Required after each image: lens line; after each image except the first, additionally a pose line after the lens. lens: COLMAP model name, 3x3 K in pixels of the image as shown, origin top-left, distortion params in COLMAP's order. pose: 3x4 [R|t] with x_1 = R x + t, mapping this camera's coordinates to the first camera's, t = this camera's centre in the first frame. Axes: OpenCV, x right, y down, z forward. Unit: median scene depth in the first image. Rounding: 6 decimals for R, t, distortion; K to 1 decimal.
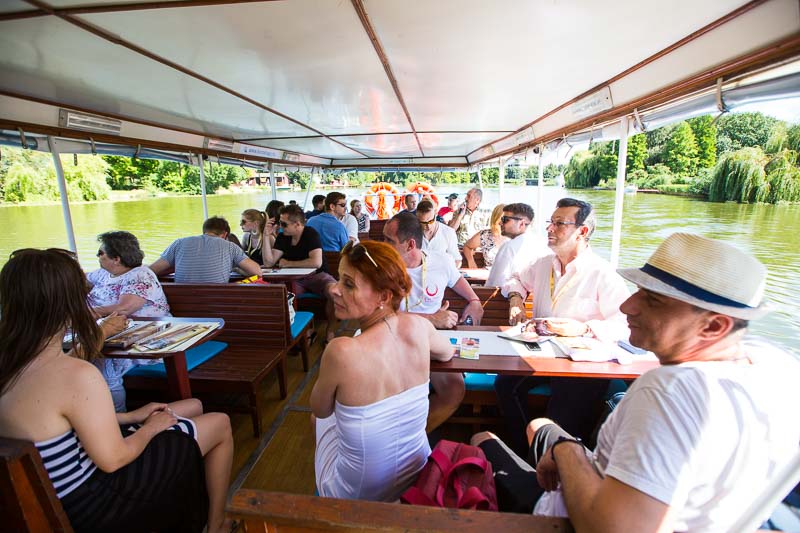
lens RADIAL K [[374.4, 0, 403.7], [0, 374.4, 269.0], [0, 0, 1]] dist [-0.032083, 0.008339]
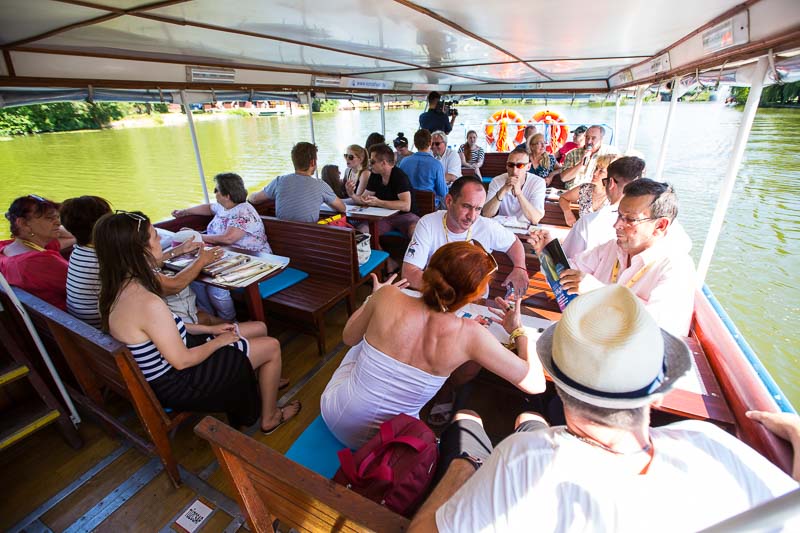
lens RADIAL K [[374.4, 0, 394.7], [0, 374.4, 270.5], [0, 0, 1]] dist [-0.032083, 0.008339]
pose [[0.927644, 0.145439, -0.343984, 0.194966], [-0.071806, 0.973329, 0.217886, -0.092755], [0.366499, -0.177420, 0.913346, 0.029449]]
